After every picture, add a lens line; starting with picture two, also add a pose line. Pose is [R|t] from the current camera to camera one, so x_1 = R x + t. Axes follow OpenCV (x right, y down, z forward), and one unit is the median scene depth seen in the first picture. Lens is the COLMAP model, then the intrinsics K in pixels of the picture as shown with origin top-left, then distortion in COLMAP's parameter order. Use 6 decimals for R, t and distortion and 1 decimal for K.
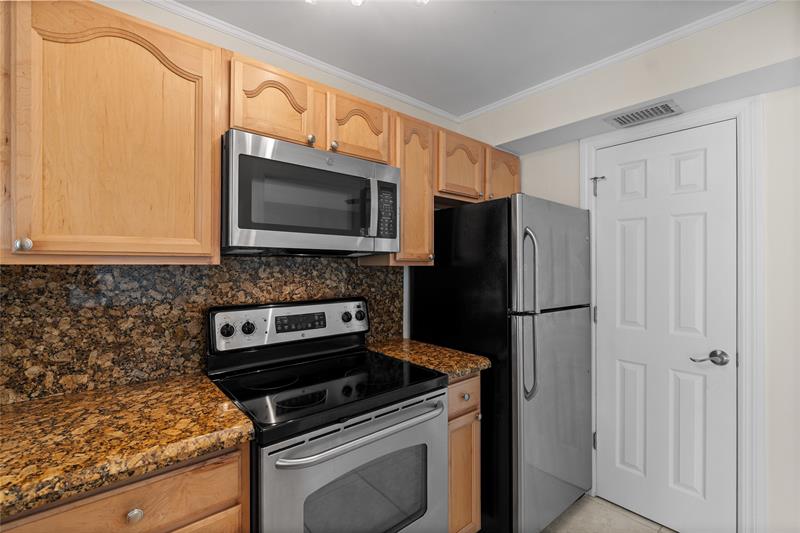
lens RADIAL K [[366.2, 0, 400.5], [0, 366.2, 271.6], [0, 0, 1]] dist [-0.003082, 0.000712]
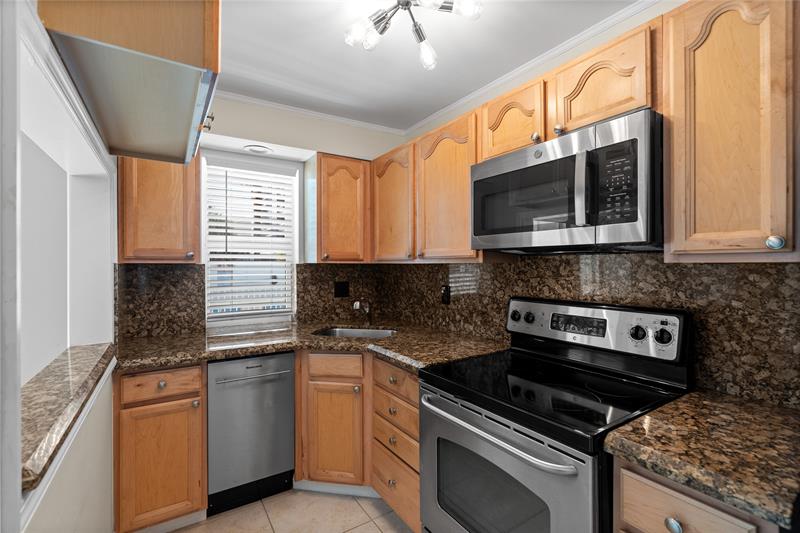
lens RADIAL K [[366.2, 0, 402.8], [0, 366.2, 261.3], [0, 0, 1]] dist [-0.003082, 0.000712]
pose [[-0.136404, -0.010451, -0.990598, 0.729631], [-0.015324, 0.999847, -0.008439, -0.007477], [0.990535, 0.014029, -0.136544, 0.708850]]
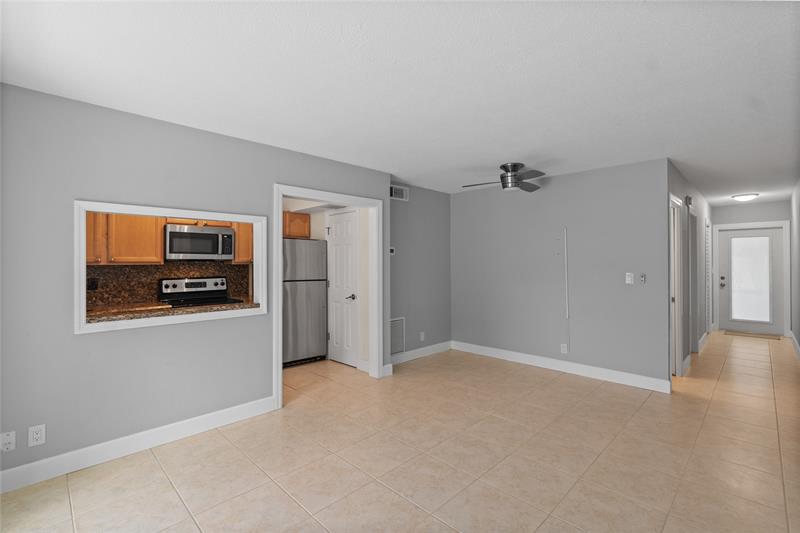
lens RADIAL K [[366.2, 0, 400.9], [0, 366.2, 261.0], [0, 0, 1]] dist [-0.003082, 0.000712]
pose [[0.997352, -0.007389, 0.072353, 1.105677], [0.009001, 0.999718, -0.021984, 0.032271], [-0.072171, 0.022577, 0.997137, -1.924714]]
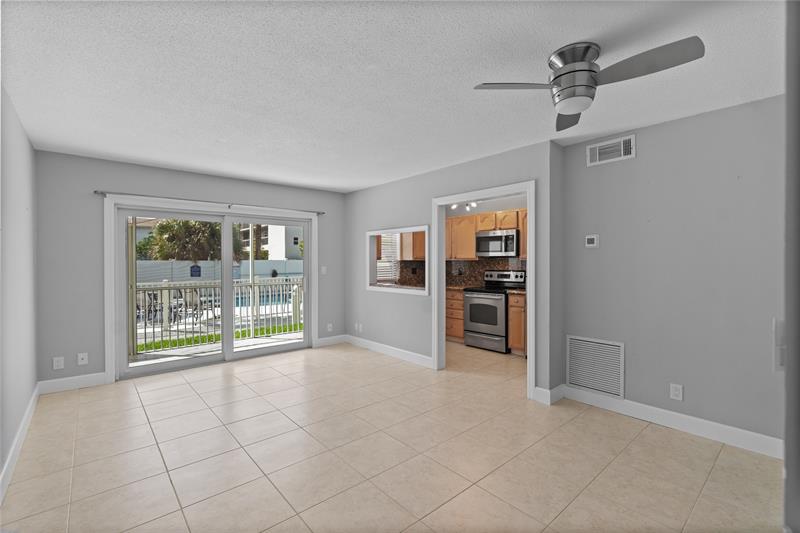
lens RADIAL K [[366.2, 0, 401.3], [0, 366.2, 263.1], [0, 0, 1]] dist [-0.003082, 0.000712]
pose [[-0.007047, 0.000262, -0.999975, 3.371627], [-0.016244, 0.999868, 0.000377, 0.027483], [0.999843, 0.016246, -0.007042, 0.037856]]
